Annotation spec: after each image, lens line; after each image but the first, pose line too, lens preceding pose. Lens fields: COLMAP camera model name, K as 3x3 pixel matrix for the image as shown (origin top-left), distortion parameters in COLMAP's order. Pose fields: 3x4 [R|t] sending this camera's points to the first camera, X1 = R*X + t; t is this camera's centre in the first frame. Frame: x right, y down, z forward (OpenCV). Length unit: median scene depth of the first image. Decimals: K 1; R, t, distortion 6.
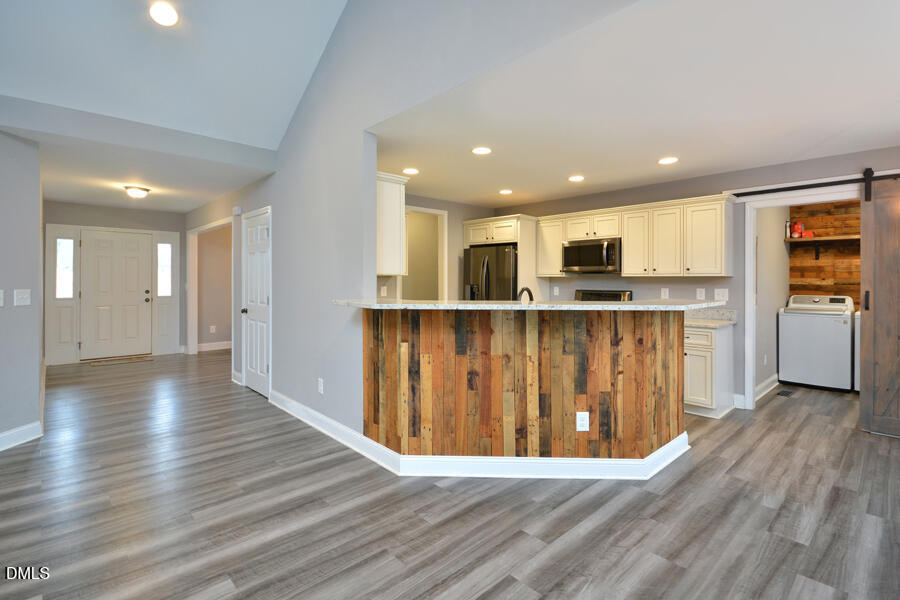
lens RADIAL K [[427.1, 0, 463.0], [0, 427.1, 278.0], [0, 0, 1]] dist [-0.002316, 0.004526]
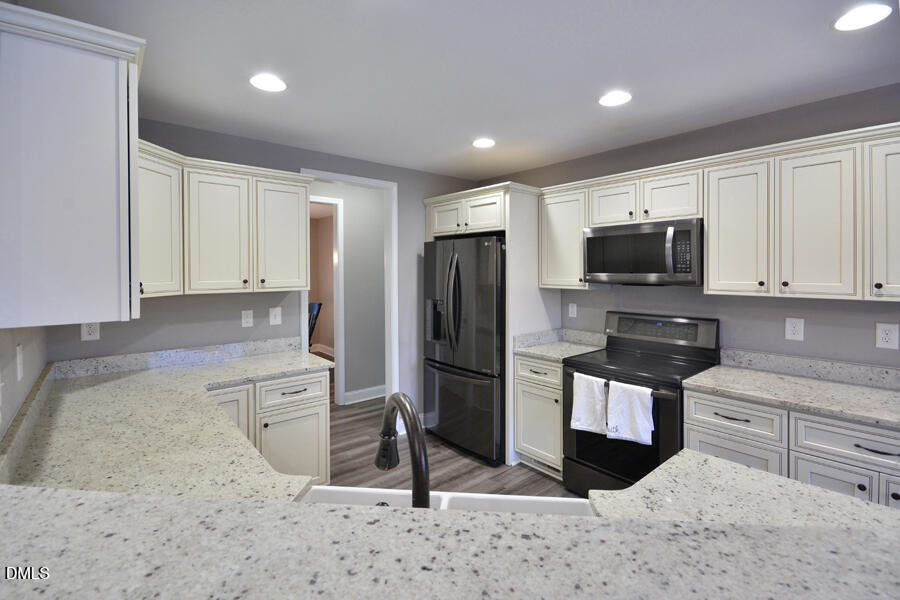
lens RADIAL K [[422.7, 0, 448.2], [0, 422.7, 267.8], [0, 0, 1]] dist [0.007577, -0.000082]
pose [[0.997713, -0.009192, -0.066967, 0.158447], [0.009377, 0.999953, 0.002458, -0.062916], [0.066941, -0.003081, 0.997752, 0.752770]]
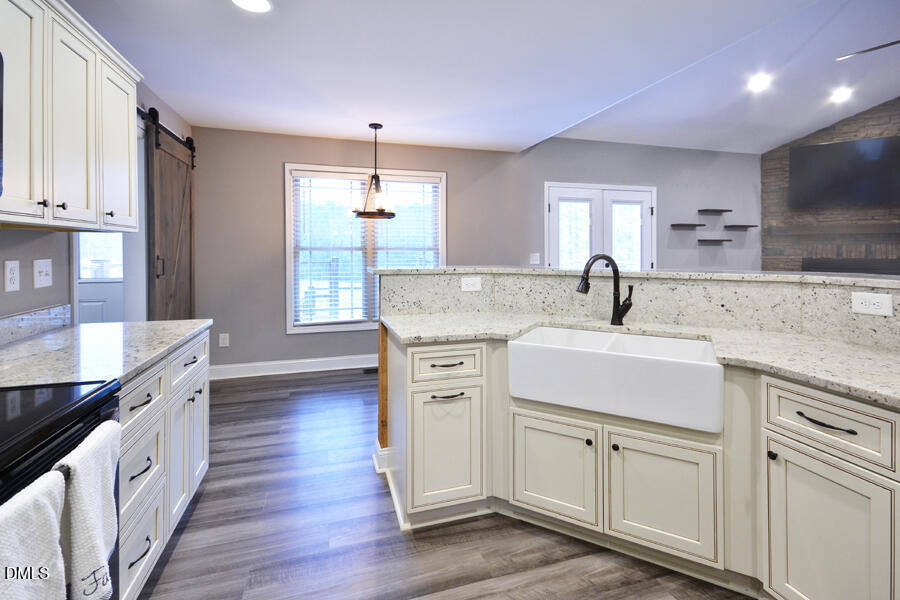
lens RADIAL K [[422.7, 0, 458.9], [0, 422.7, 256.4], [0, 0, 1]] dist [0.007577, -0.000082]
pose [[-0.900735, -0.015217, 0.434102, 0.055798], [-0.011548, 0.999872, 0.011089, 0.017948], [-0.434215, 0.004975, -0.900795, 1.742432]]
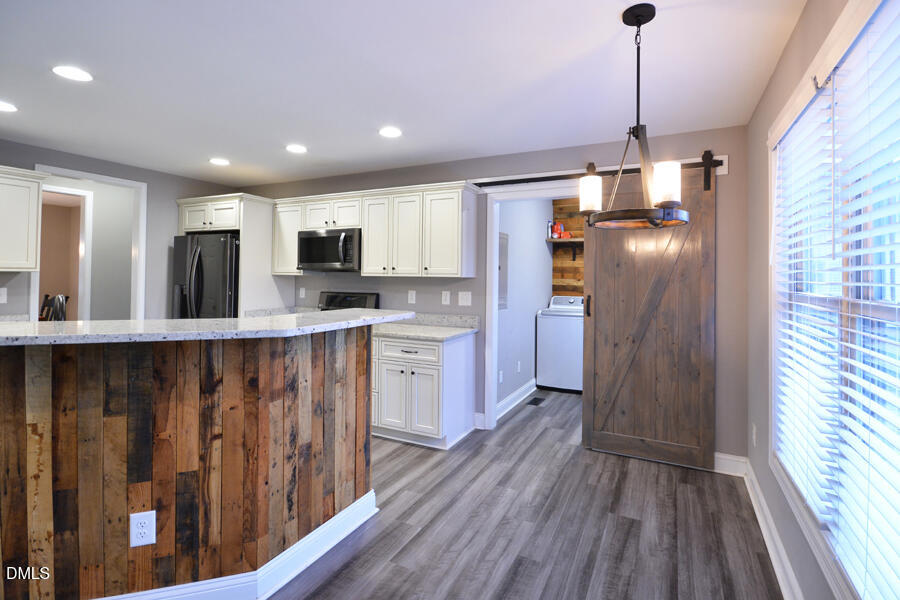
lens RADIAL K [[422.7, 0, 458.7], [0, 422.7, 271.4], [0, 0, 1]] dist [0.007577, -0.000082]
pose [[0.941644, 0.013155, 0.336353, 0.437908], [-0.011159, 0.999907, -0.007867, -0.013154], [-0.336425, 0.003655, 0.941703, 0.277334]]
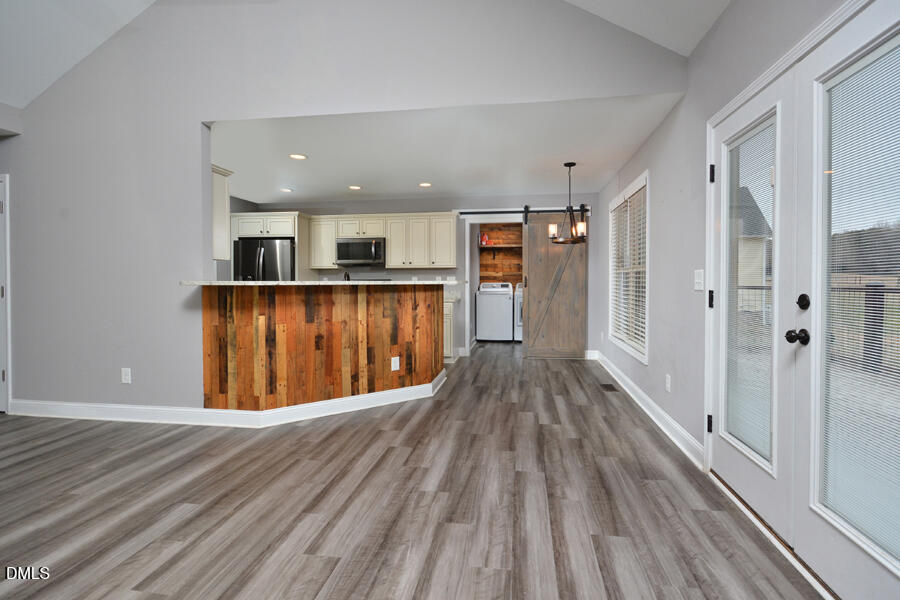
lens RADIAL K [[427.1, 0, 450.6], [0, 427.1, 288.7], [0, 0, 1]] dist [-0.002316, 0.004526]
pose [[0.800518, -0.016315, 0.599086, -0.386288], [0.002218, 0.999703, 0.024261, 0.044189], [-0.599304, -0.018092, 0.800317, -0.232424]]
